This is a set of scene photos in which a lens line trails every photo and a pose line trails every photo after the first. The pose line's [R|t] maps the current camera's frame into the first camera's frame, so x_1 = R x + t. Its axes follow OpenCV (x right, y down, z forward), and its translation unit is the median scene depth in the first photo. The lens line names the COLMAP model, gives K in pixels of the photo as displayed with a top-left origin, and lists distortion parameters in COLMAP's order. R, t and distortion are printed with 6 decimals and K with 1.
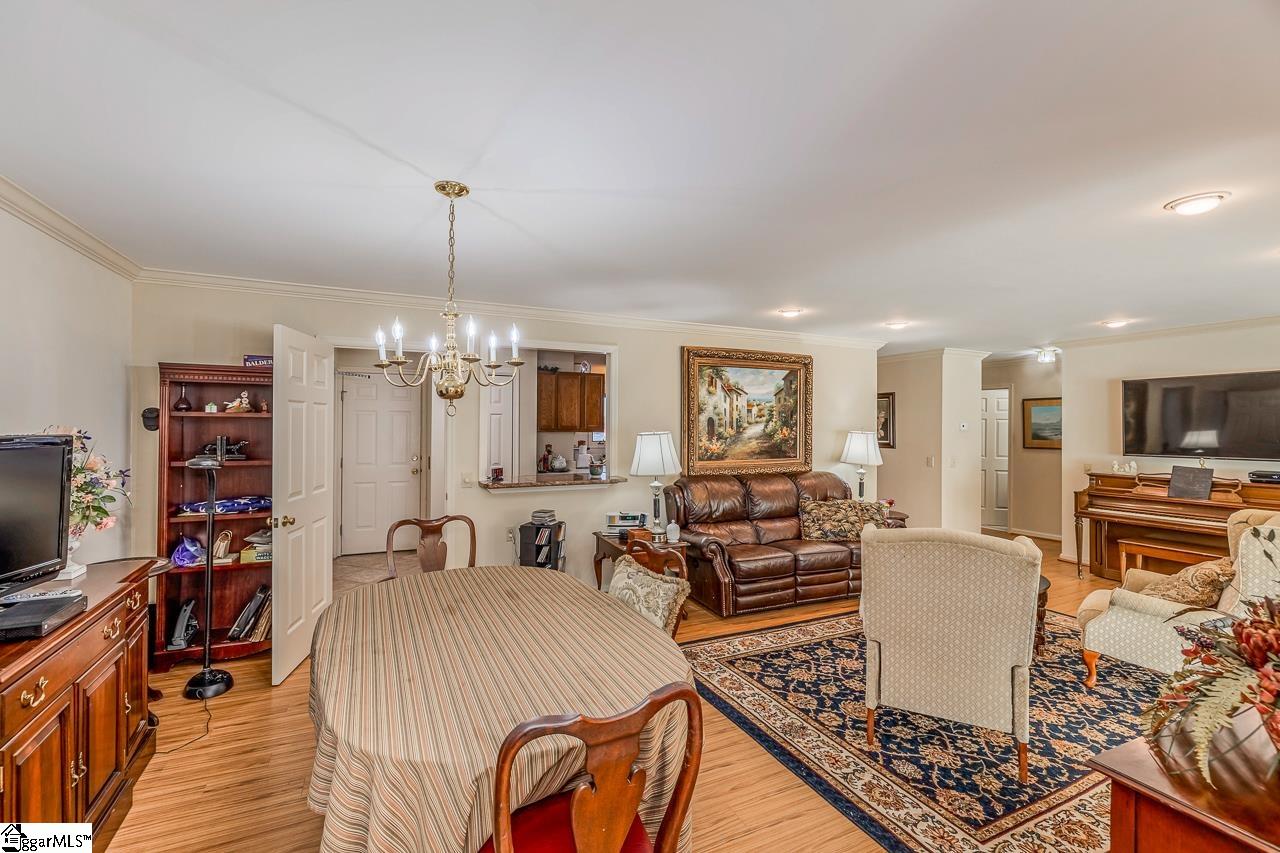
lens RADIAL K [[556.6, 0, 630.6], [0, 556.6, 426.4], [0, 0, 1]] dist [-0.001513, 0.000983]
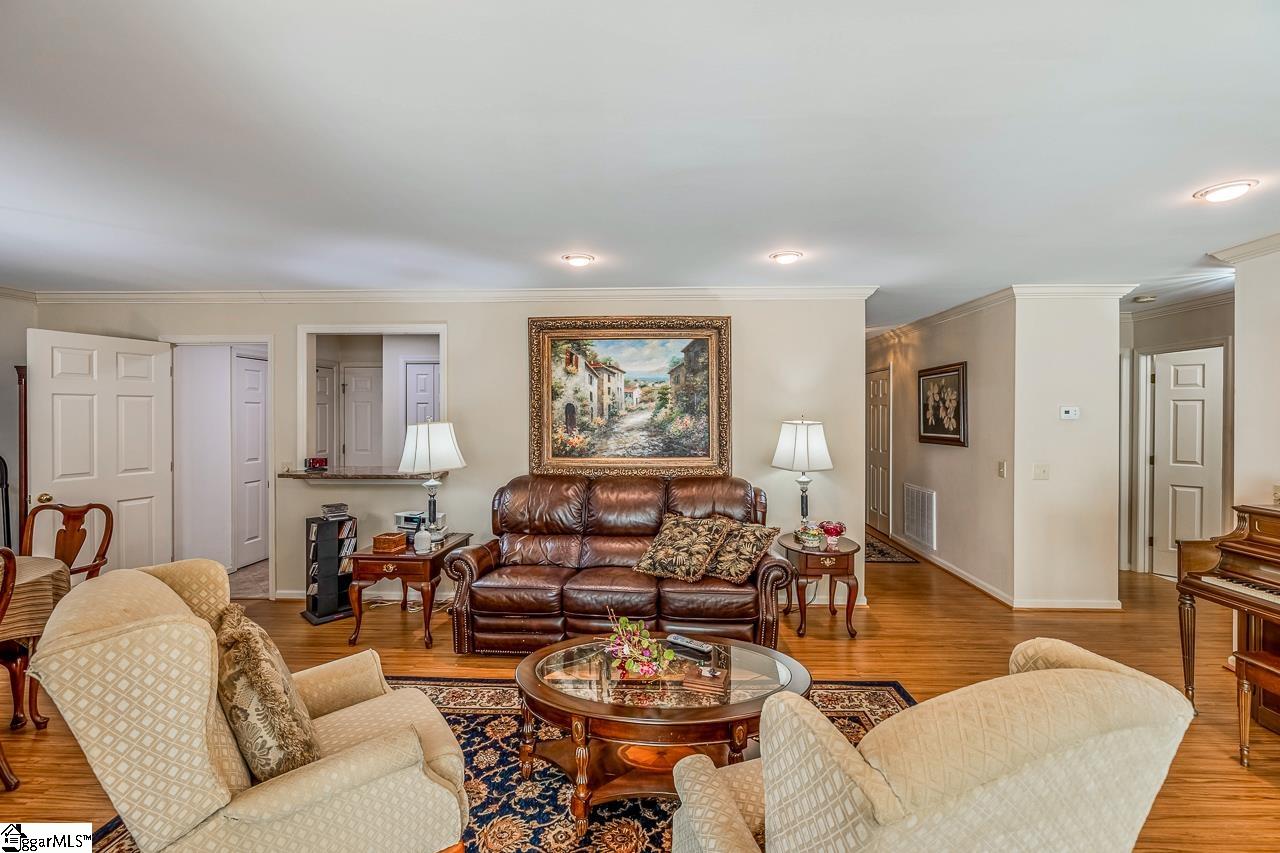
lens RADIAL K [[556.6, 0, 646.3], [0, 556.6, 409.2], [0, 0, 1]] dist [-0.001513, 0.000983]
pose [[0.881728, -0.012457, -0.471594, 0.817816], [0.004179, 0.999818, -0.018597, 0.010104], [0.471740, 0.014426, 0.881620, 0.448563]]
